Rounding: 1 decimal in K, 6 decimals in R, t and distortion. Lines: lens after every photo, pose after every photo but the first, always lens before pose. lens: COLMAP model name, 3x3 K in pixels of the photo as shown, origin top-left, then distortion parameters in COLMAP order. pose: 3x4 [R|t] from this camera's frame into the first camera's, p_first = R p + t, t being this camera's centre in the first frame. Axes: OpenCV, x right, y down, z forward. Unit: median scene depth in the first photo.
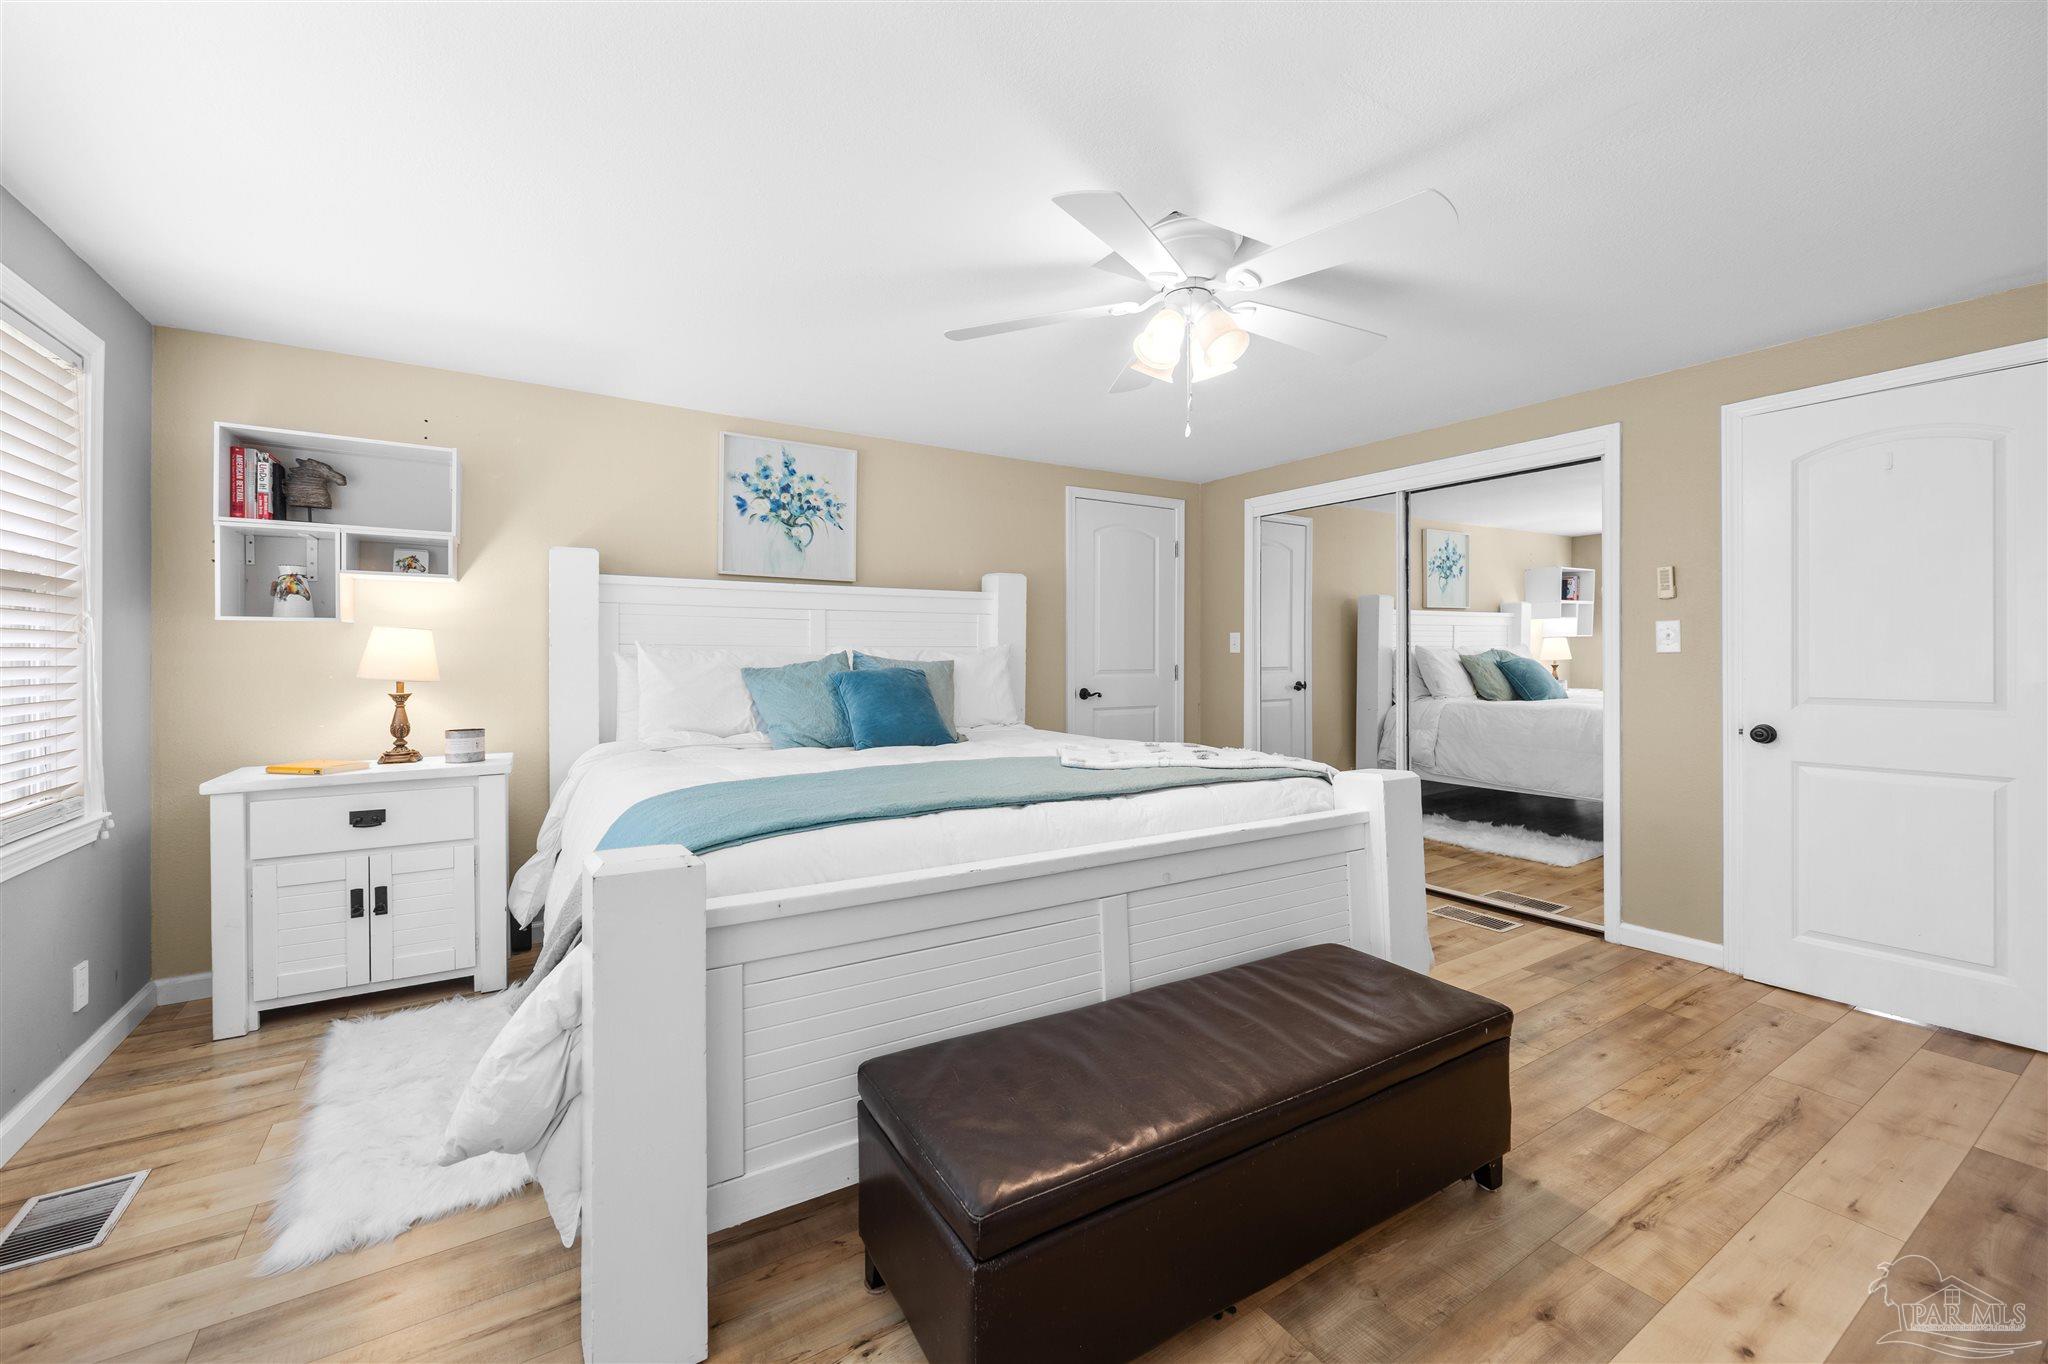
lens RADIAL K [[825.0, 0, 1019.4], [0, 825.0, 657.4], [0, 0, 1]] dist [-0.001223, -0.000358]
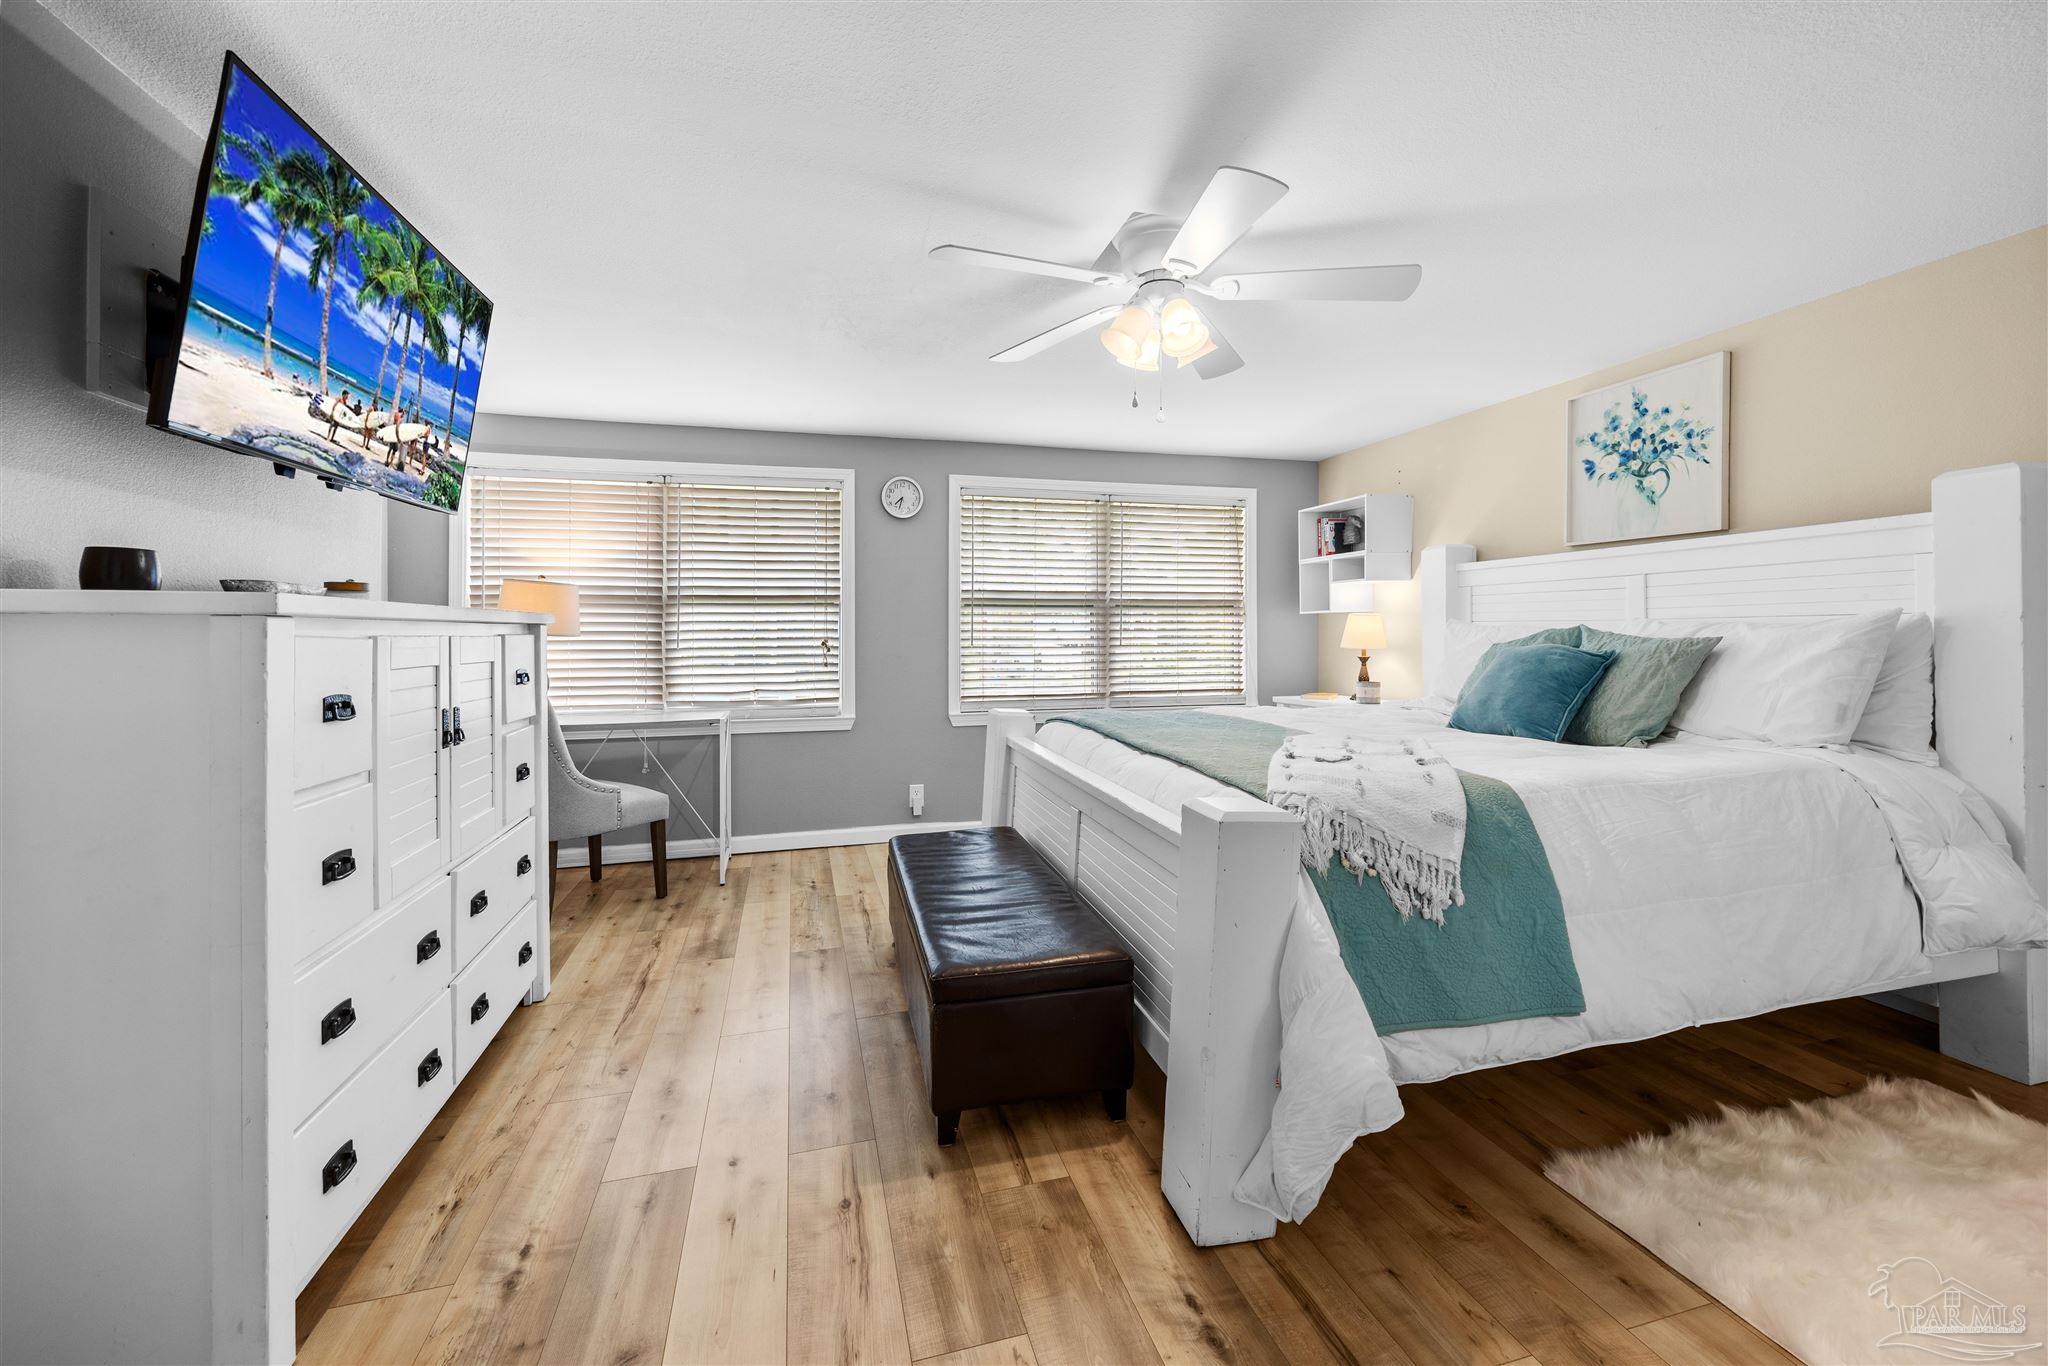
lens RADIAL K [[803.6, 0, 1020.5], [0, 803.6, 639.4], [0, 0, 1]] dist [-0.028883, -0.000060]
pose [[-0.291198, 0.005789, -0.956645, 0.688970], [0.001206, 0.999983, 0.005684, 0.001607], [0.956662, 0.000501, -0.291200, 0.636926]]
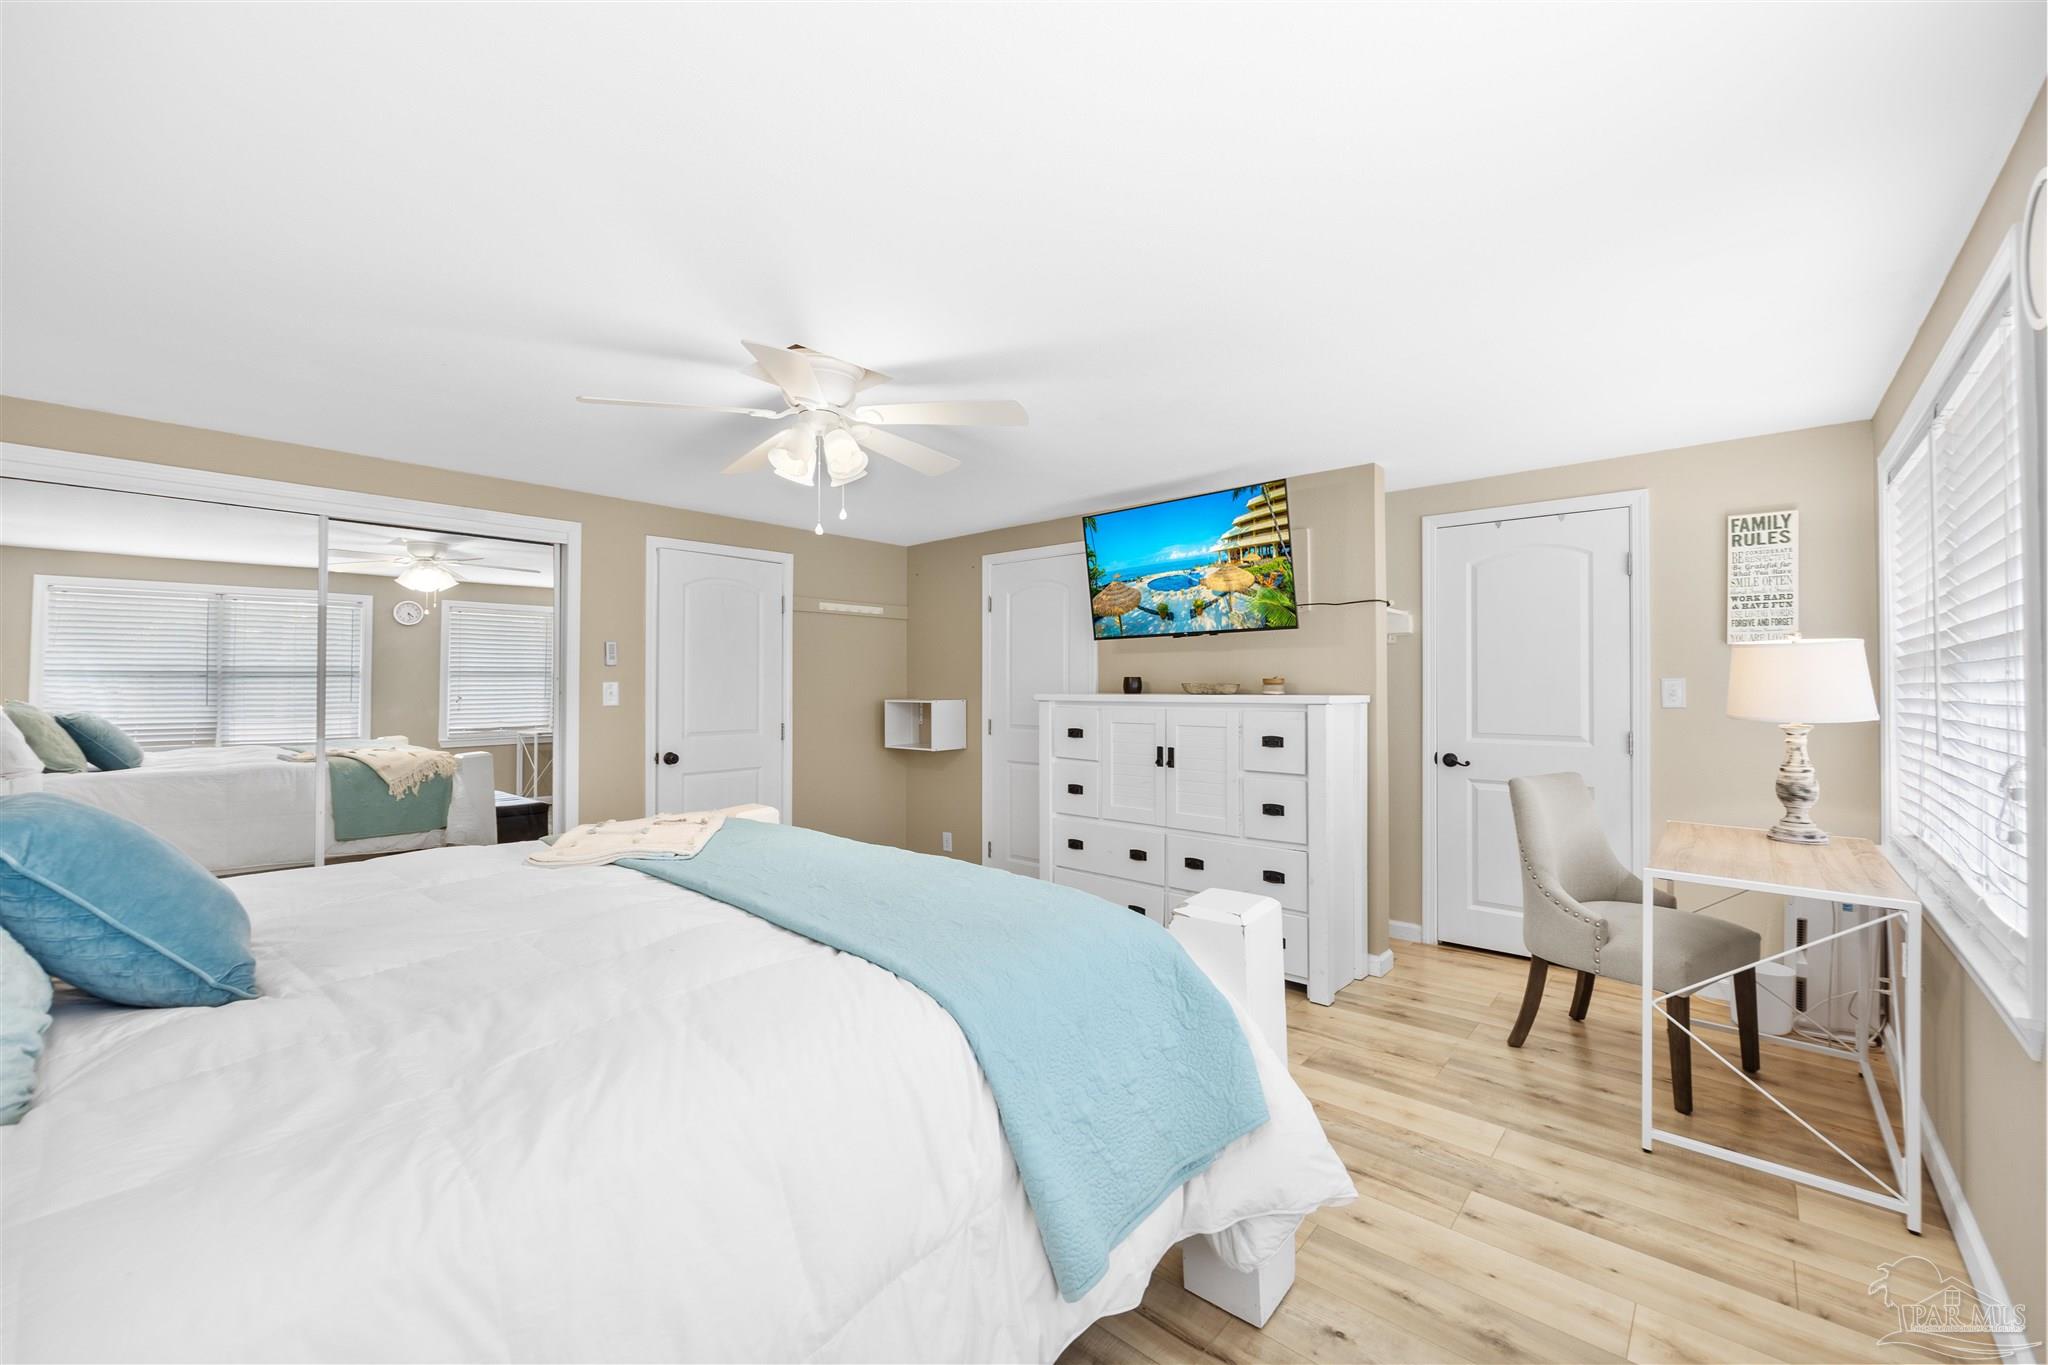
lens RADIAL K [[794.3, 0, 1024.0], [0, 794.3, 682.5], [0, 0, 1]] dist [-0.000631, -0.000074]
pose [[-0.269600, 0.025574, 0.962633, -0.504269], [0.006529, 0.999673, -0.024729, -0.005687], [-0.962950, -0.000382, -0.269679, 0.571731]]
